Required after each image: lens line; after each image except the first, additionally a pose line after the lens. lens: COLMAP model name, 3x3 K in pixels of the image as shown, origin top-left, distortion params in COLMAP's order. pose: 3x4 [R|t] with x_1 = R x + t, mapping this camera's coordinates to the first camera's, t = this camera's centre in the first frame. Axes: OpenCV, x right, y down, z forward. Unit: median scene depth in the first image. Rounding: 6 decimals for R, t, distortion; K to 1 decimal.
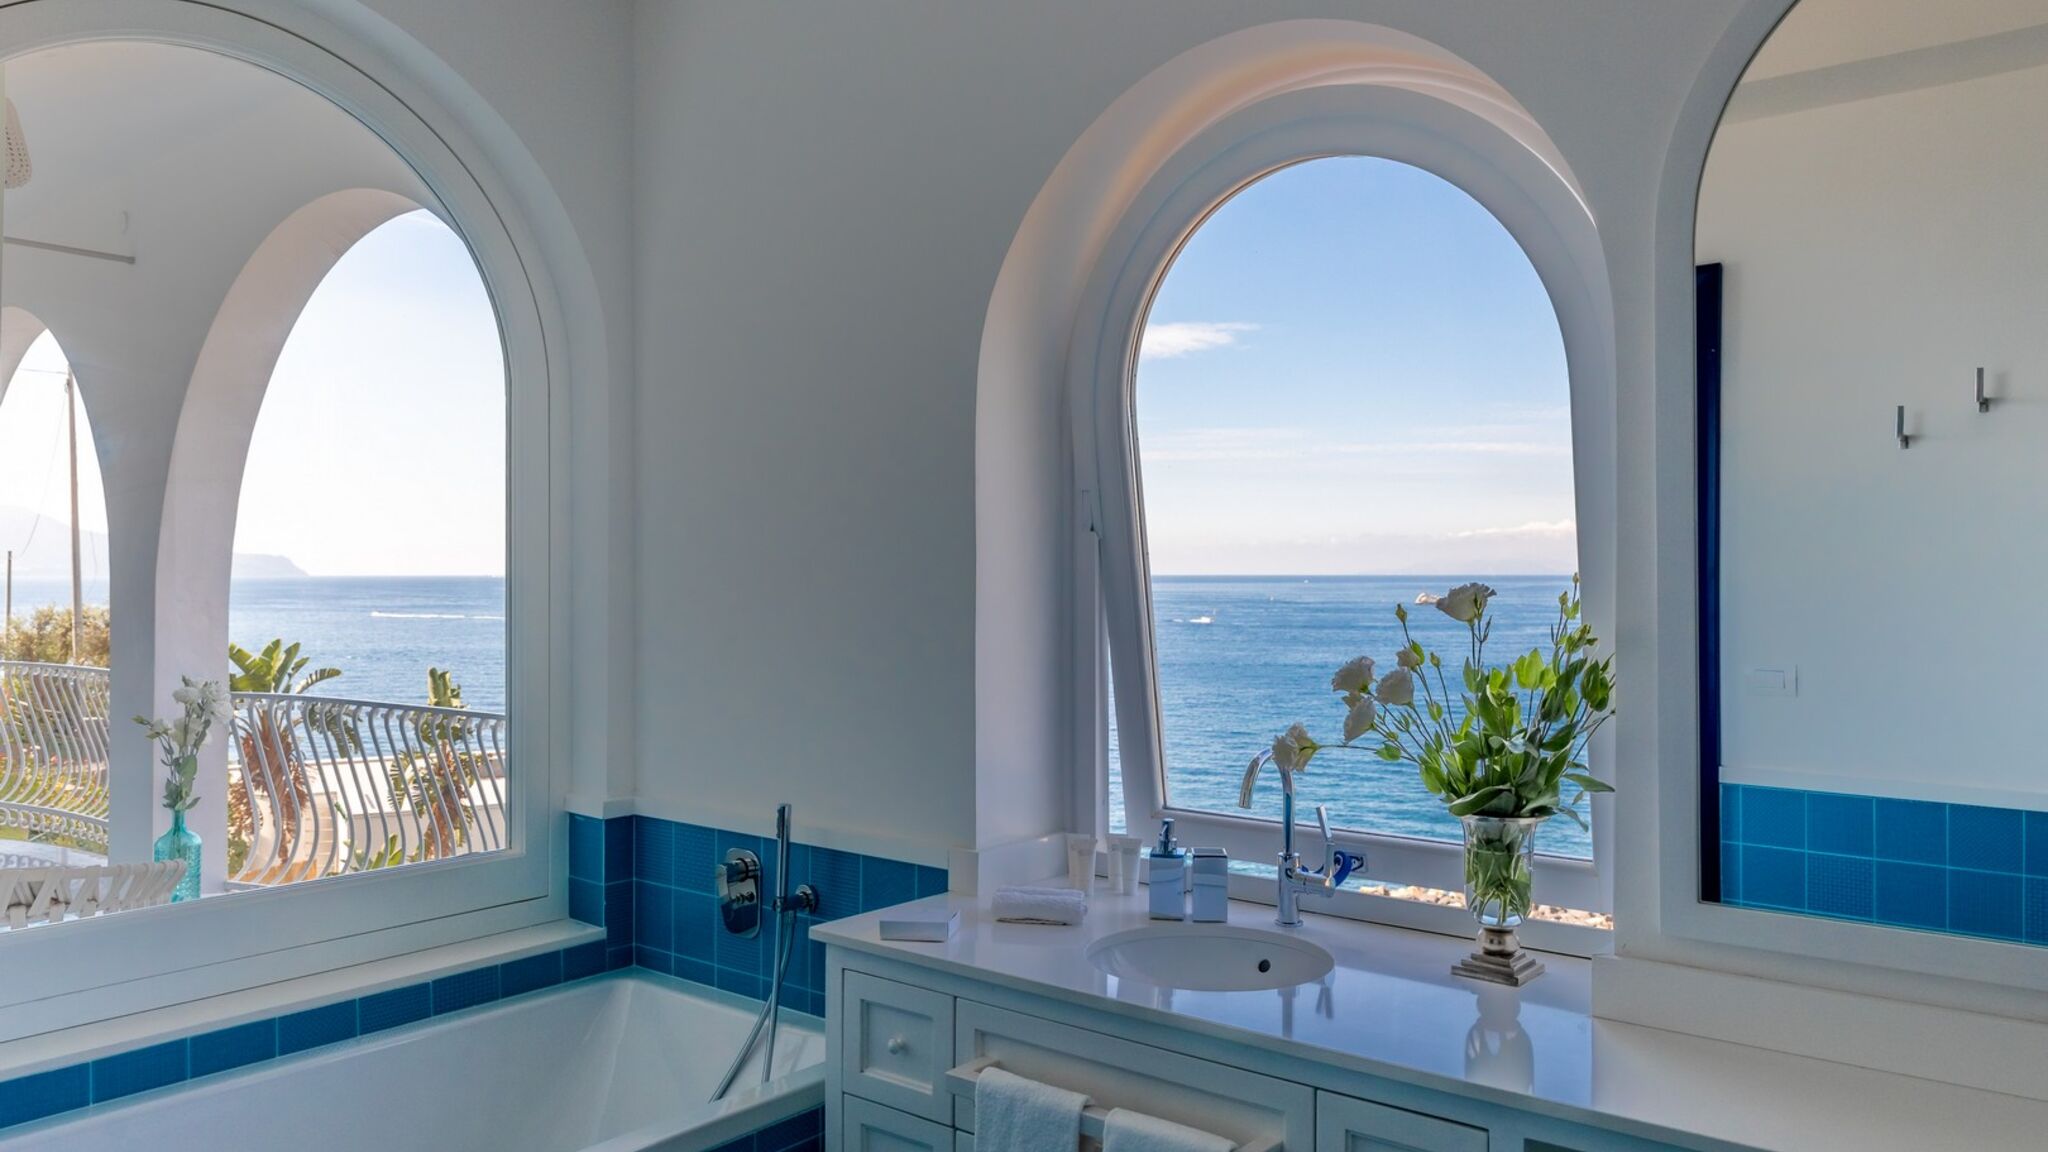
lens RADIAL K [[1479.4, 0, 1073.8], [0, 1479.4, 568.2], [0, 0, 1]] dist [0.010713, -0.005947]
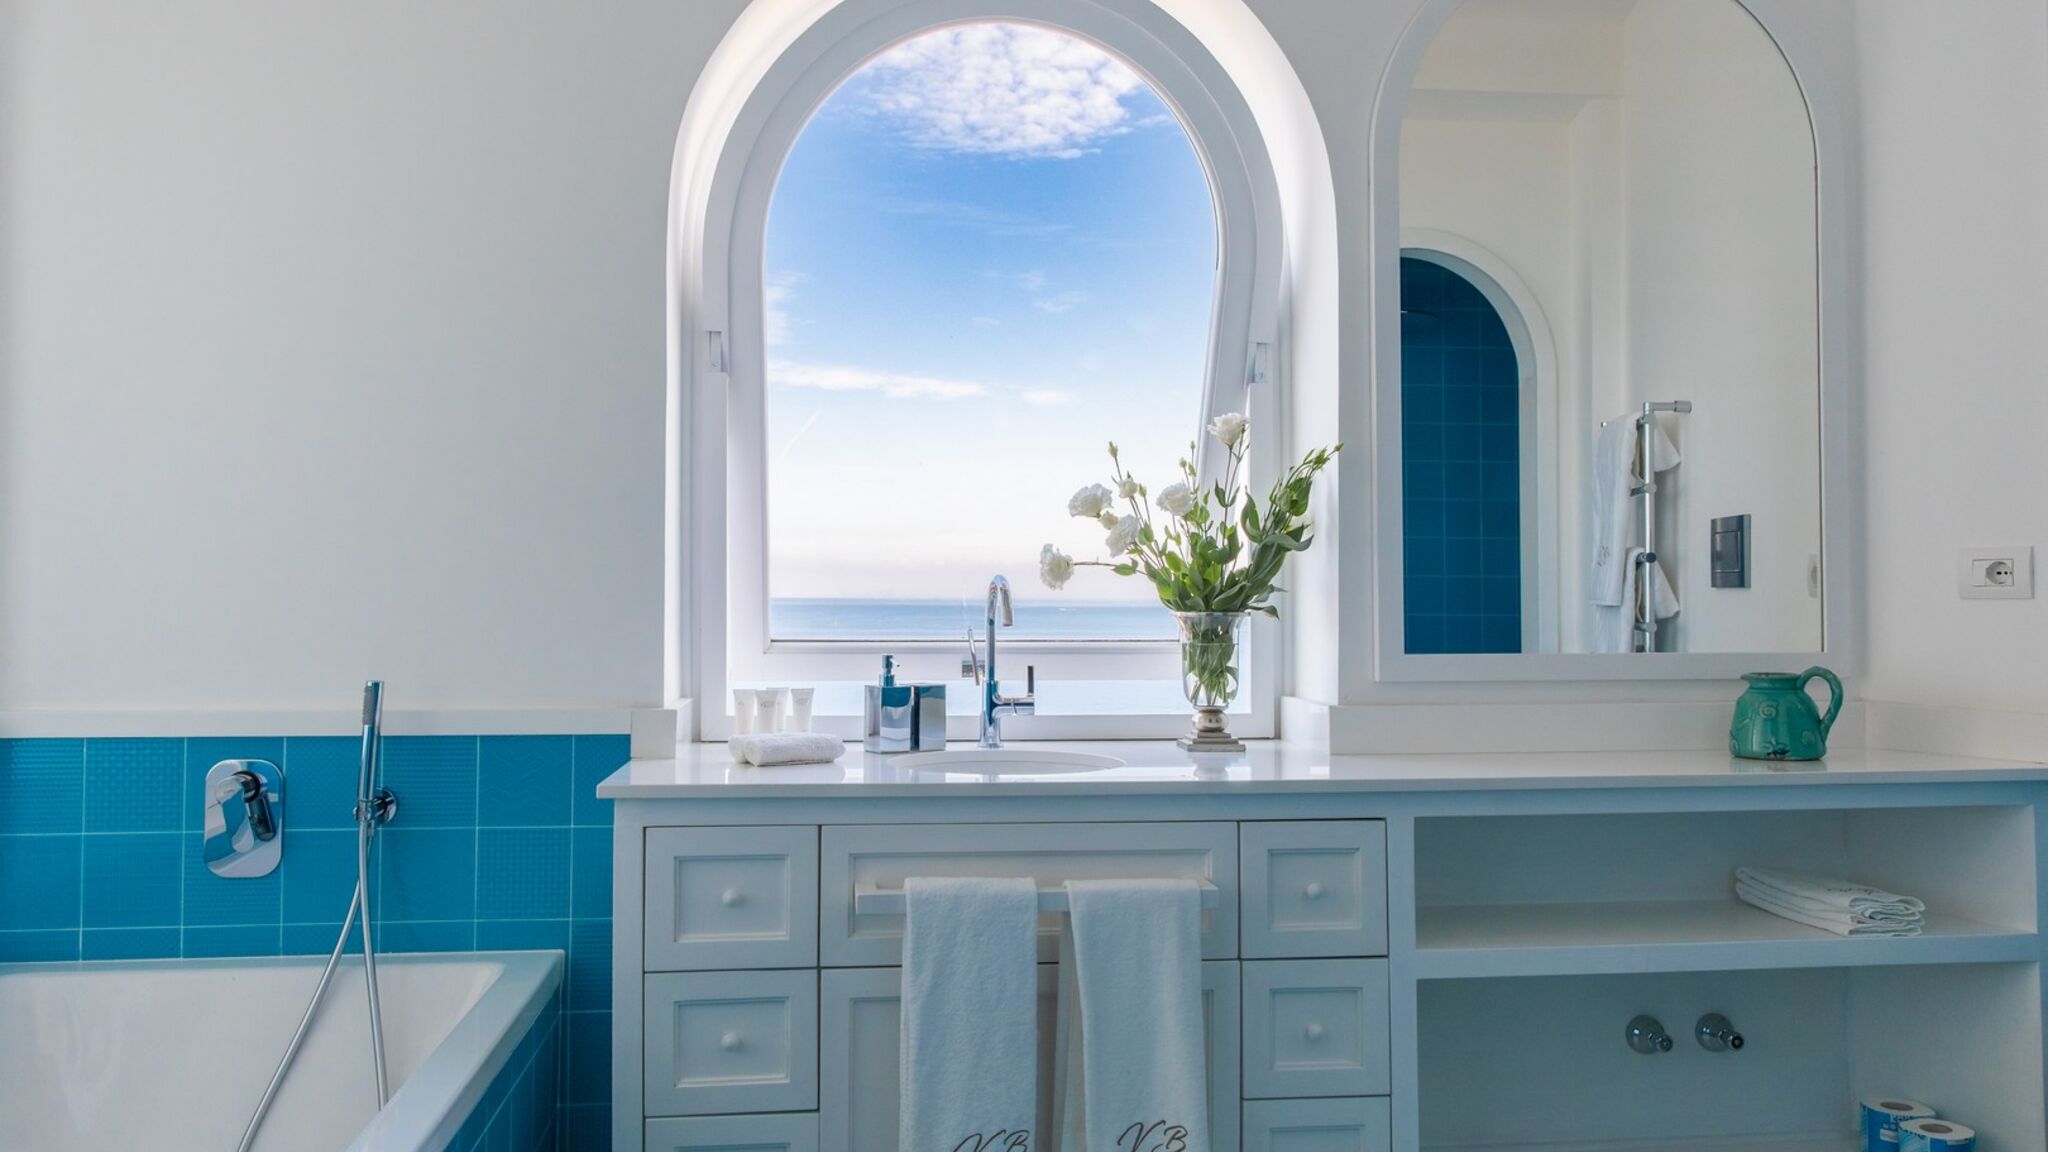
lens RADIAL K [[1479.4, 0, 1073.8], [0, 1479.4, 568.2], [0, 0, 1]] dist [0.010713, -0.005947]
pose [[0.699699, 0.009854, 0.714370, -0.625287], [0.004569, 0.999823, -0.018267, 0.147180], [-0.714424, 0.016046, 0.699530, 0.240914]]
